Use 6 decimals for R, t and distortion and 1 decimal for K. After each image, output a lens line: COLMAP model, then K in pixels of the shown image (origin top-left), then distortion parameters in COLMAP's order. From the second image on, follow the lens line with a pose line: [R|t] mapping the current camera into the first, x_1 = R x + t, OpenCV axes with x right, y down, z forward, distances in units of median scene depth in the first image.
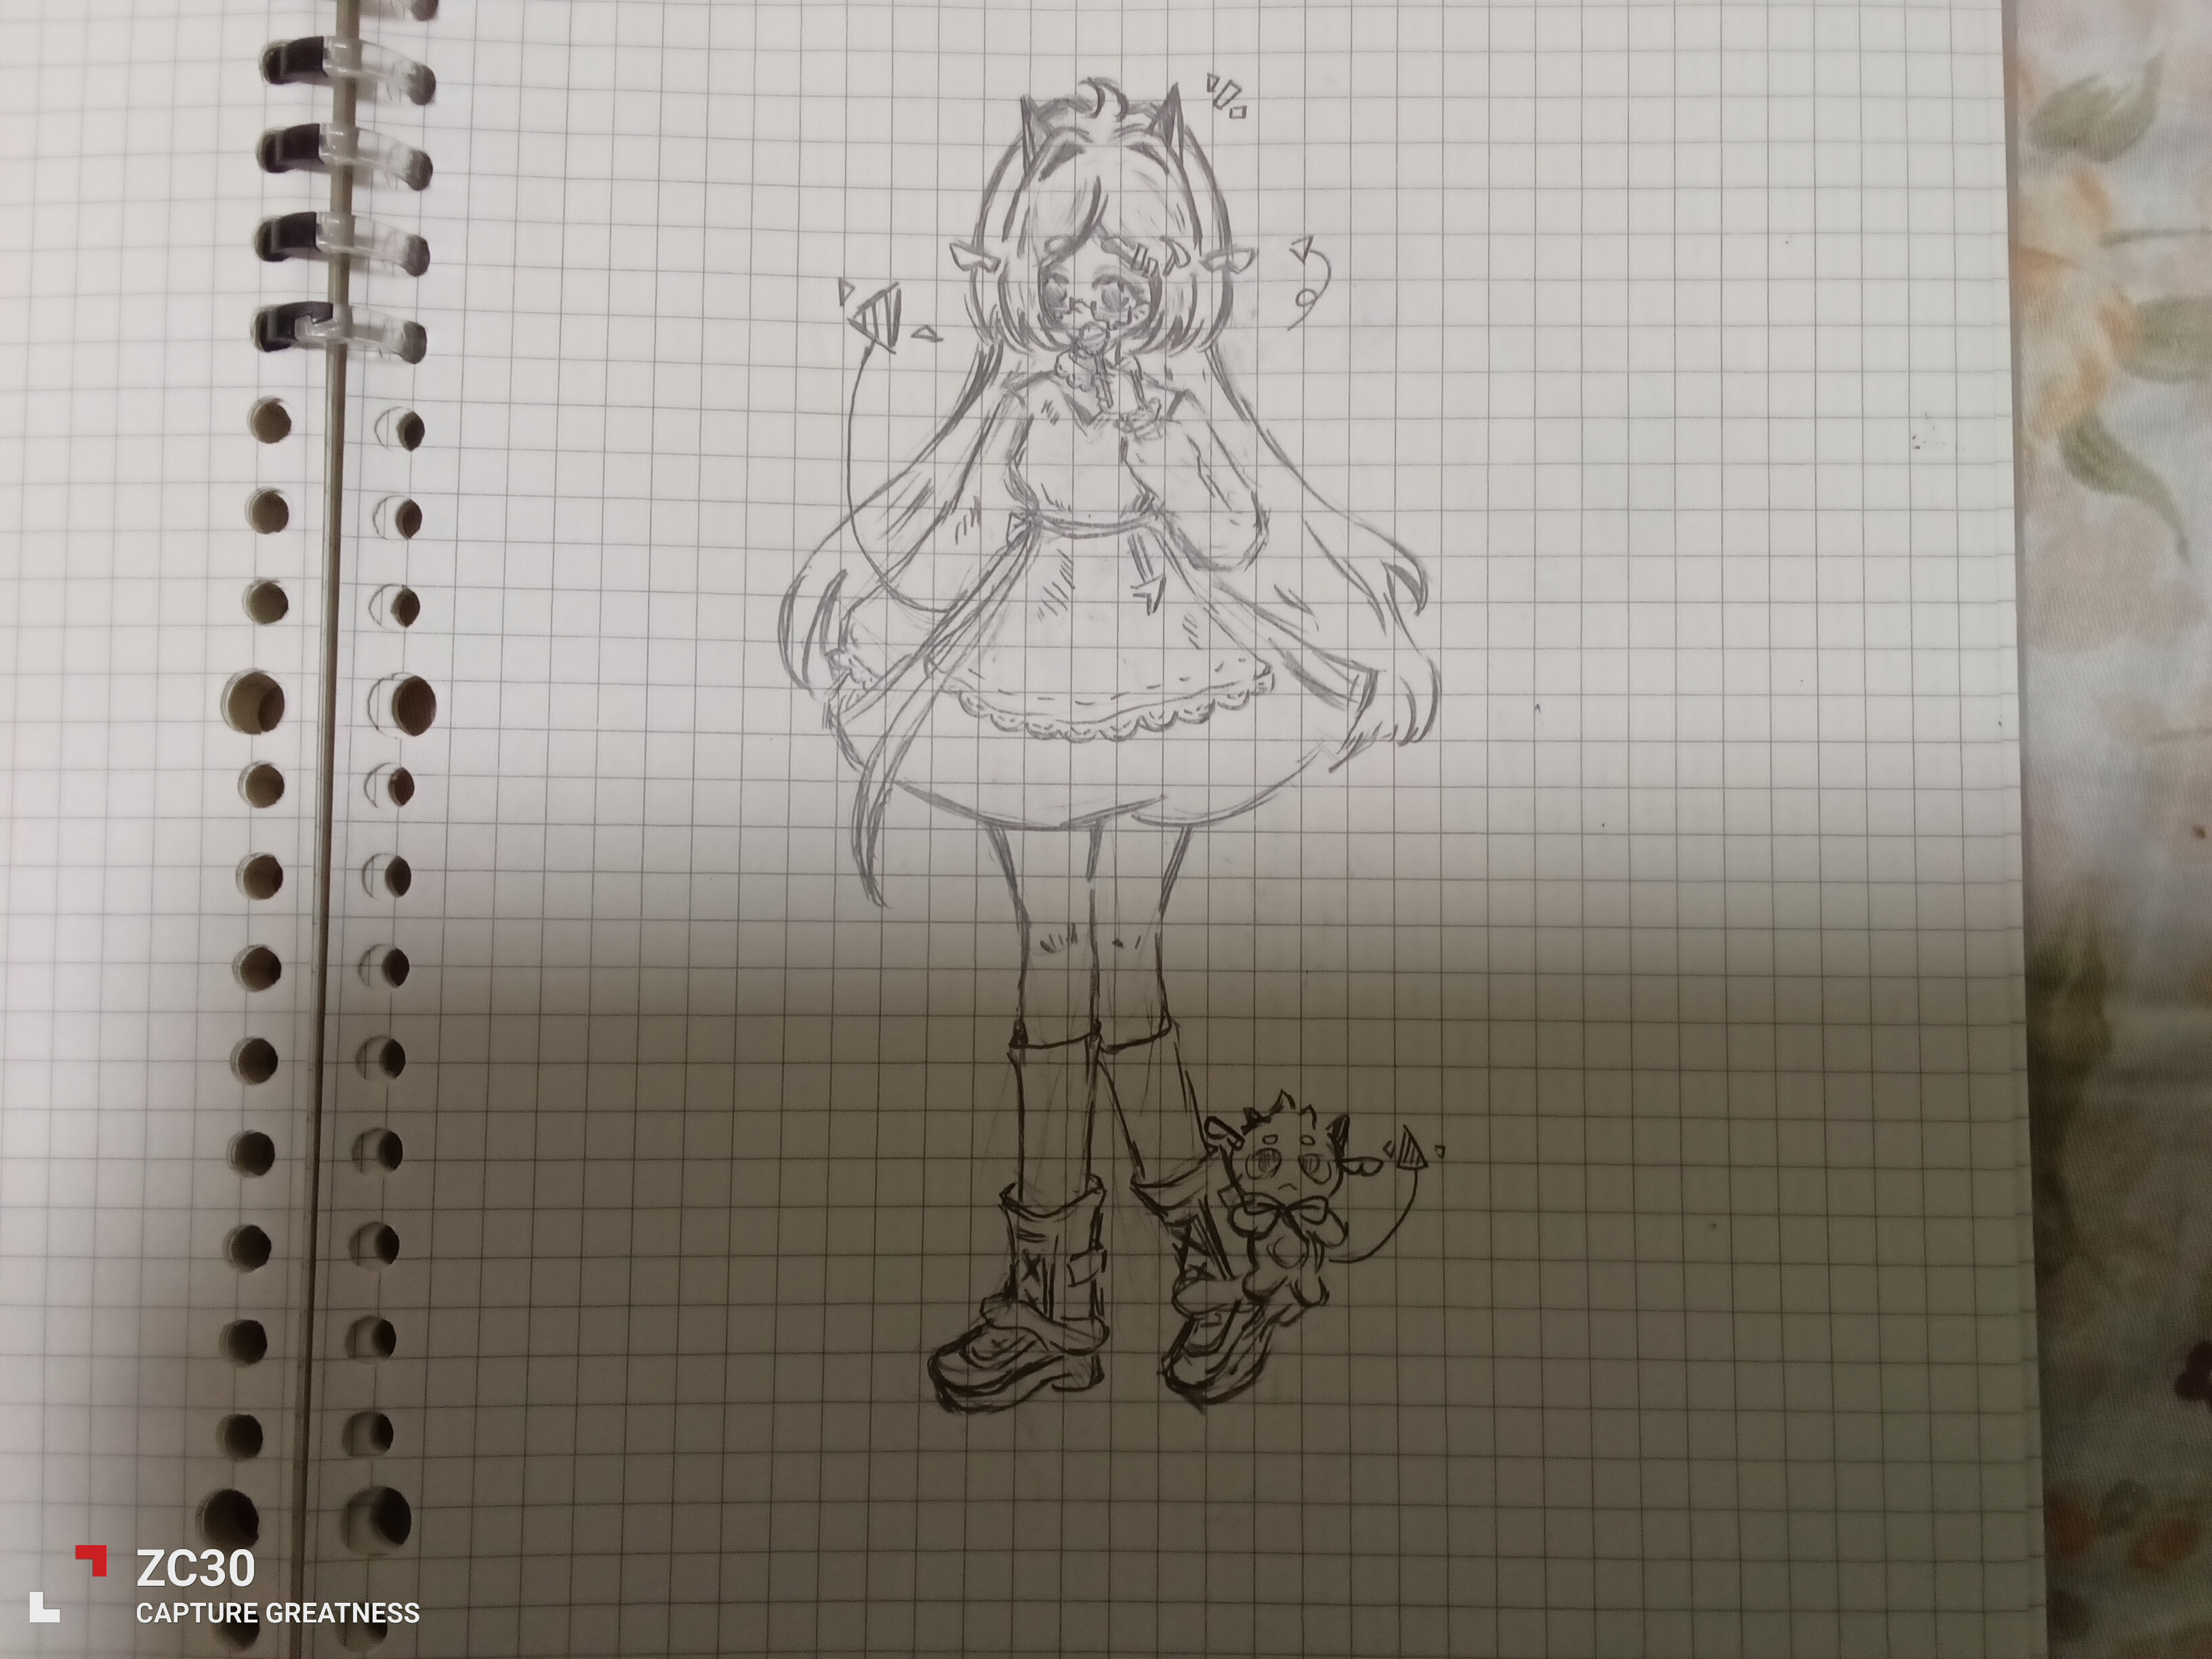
lens RADIAL K [[1452.1, 0, 1110.9], [0, 1452.1, 840.4], [0, 0, 1]] dist [0.034858, -0.035627]
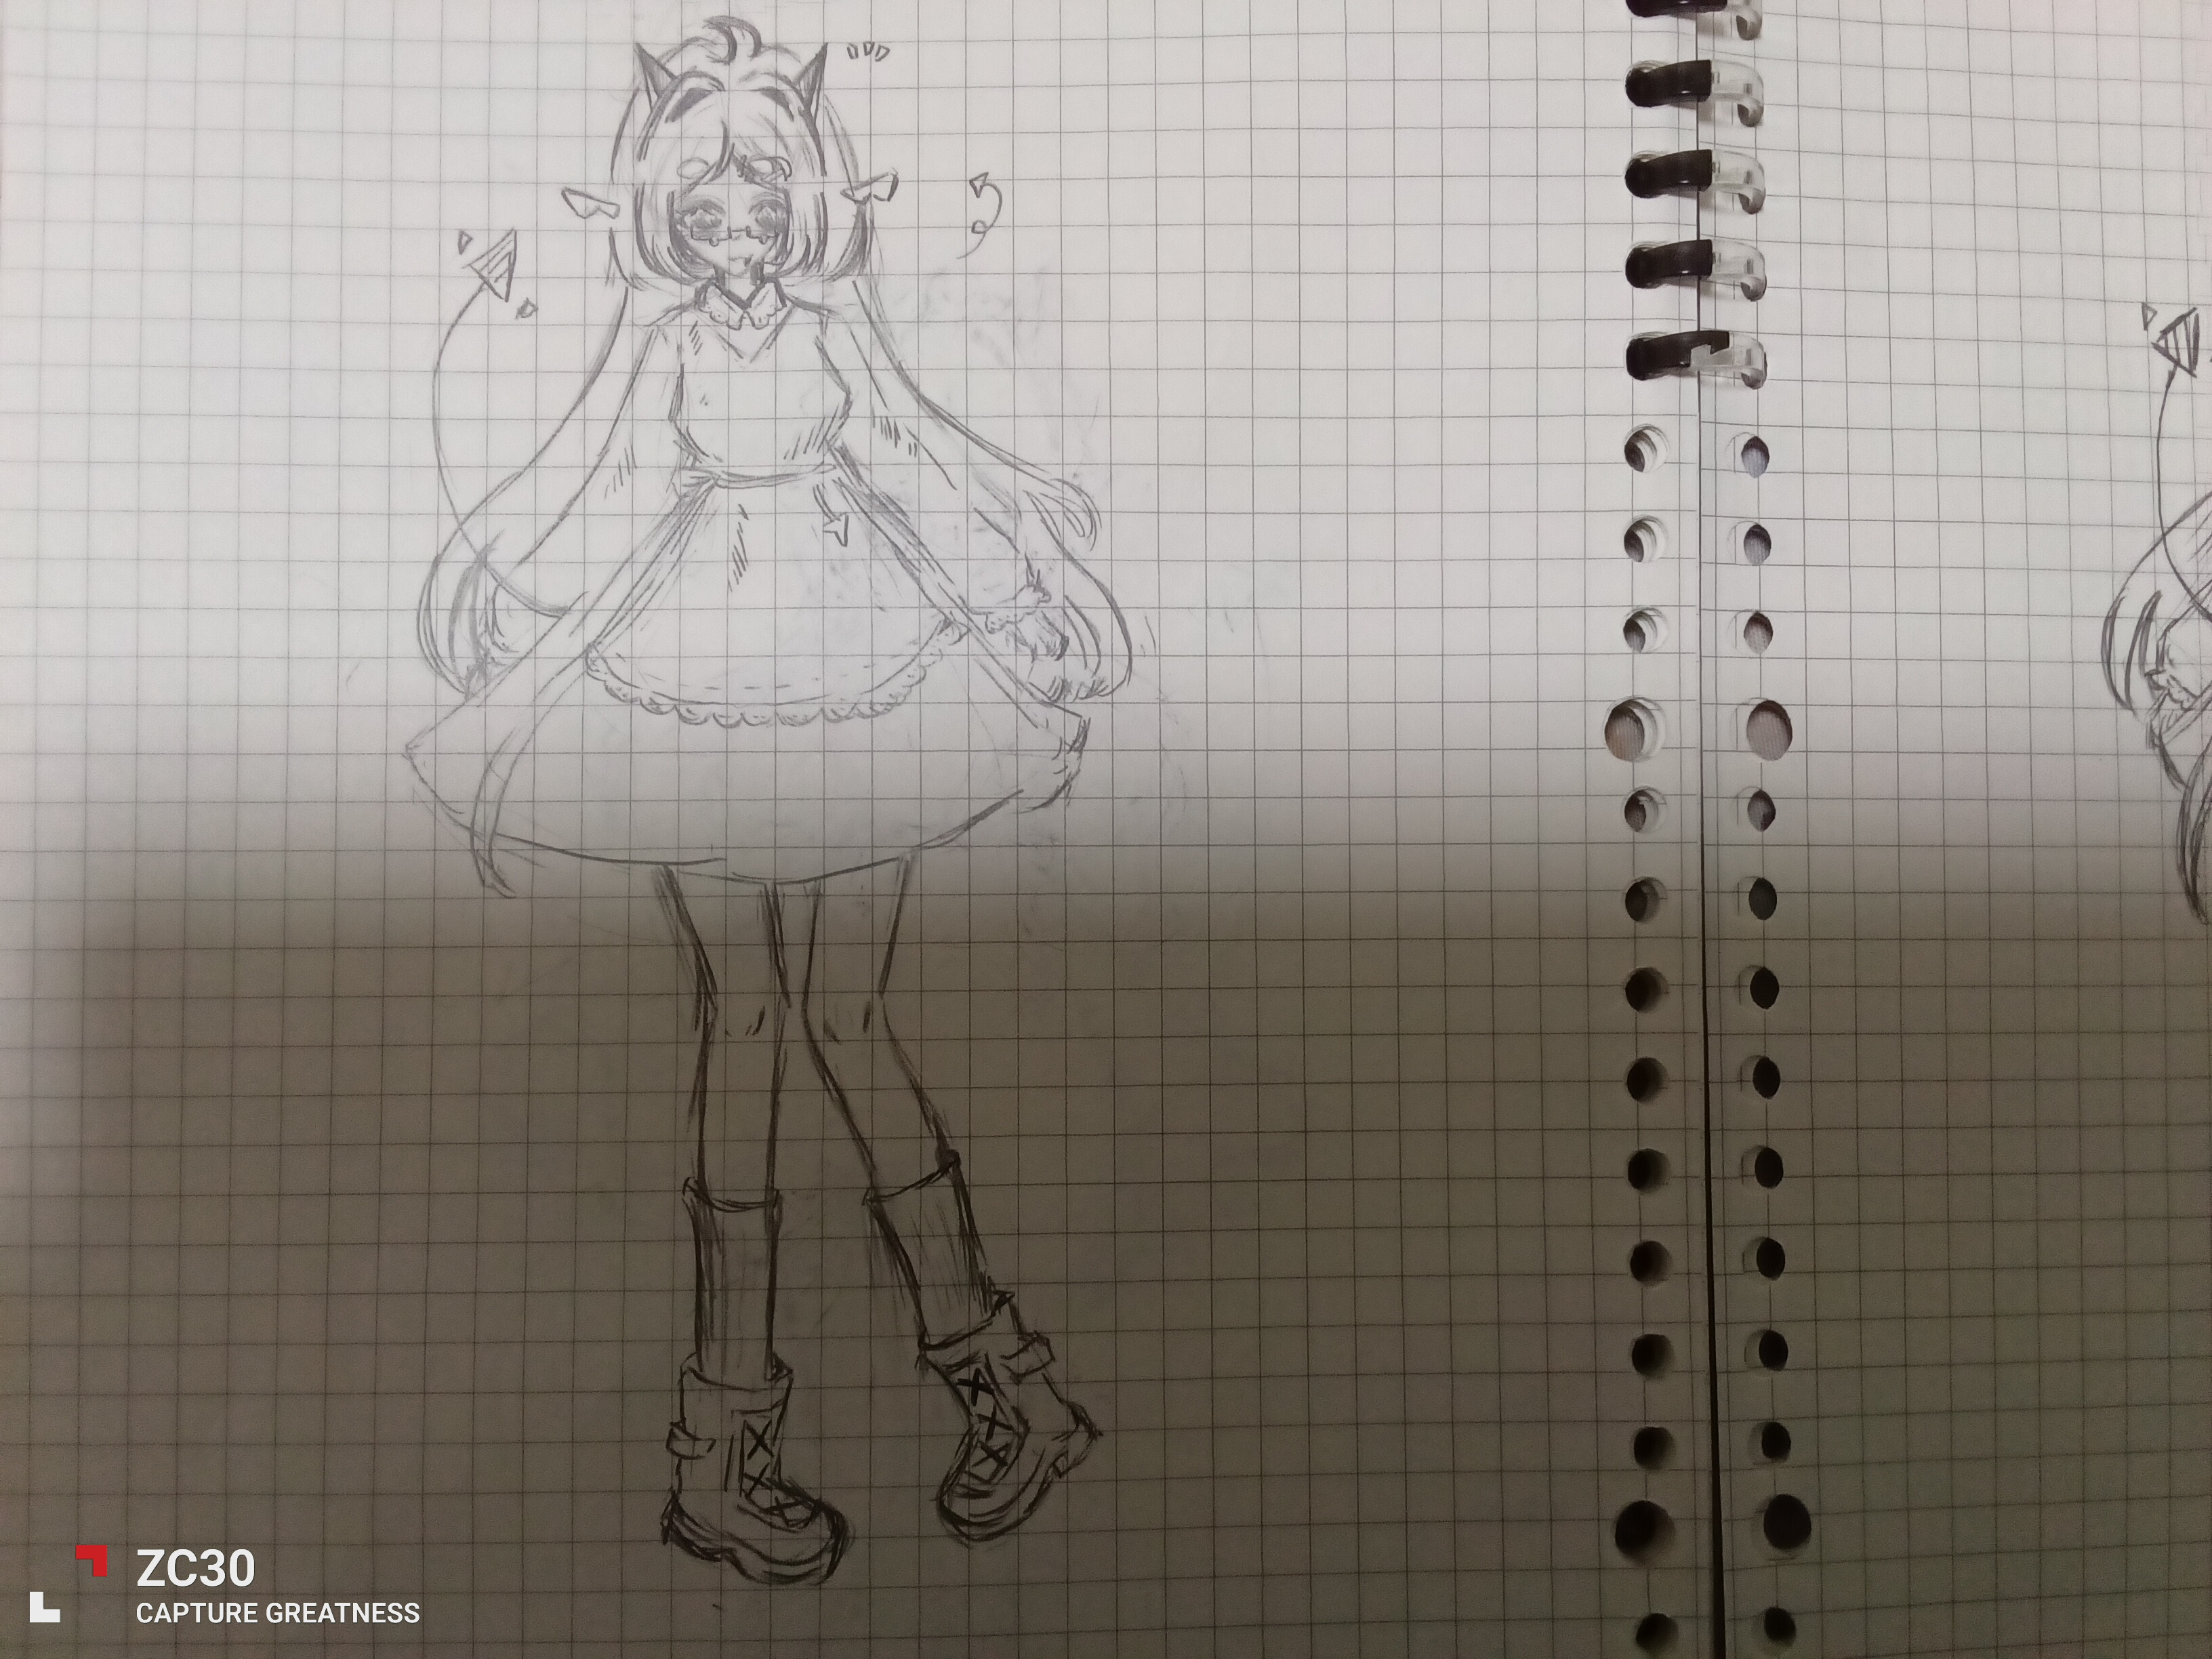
lens RADIAL K [[1452.1, 0, 1092.4], [0, 1452.1, 854.2], [0, 0, 1]] dist [0.034858, -0.035627]
pose [[0.999297, -0.009485, 0.036274, -0.967438], [0.008639, 0.999688, 0.023422, -0.033223], [-0.036485, -0.023092, 0.999067, 0.004341]]
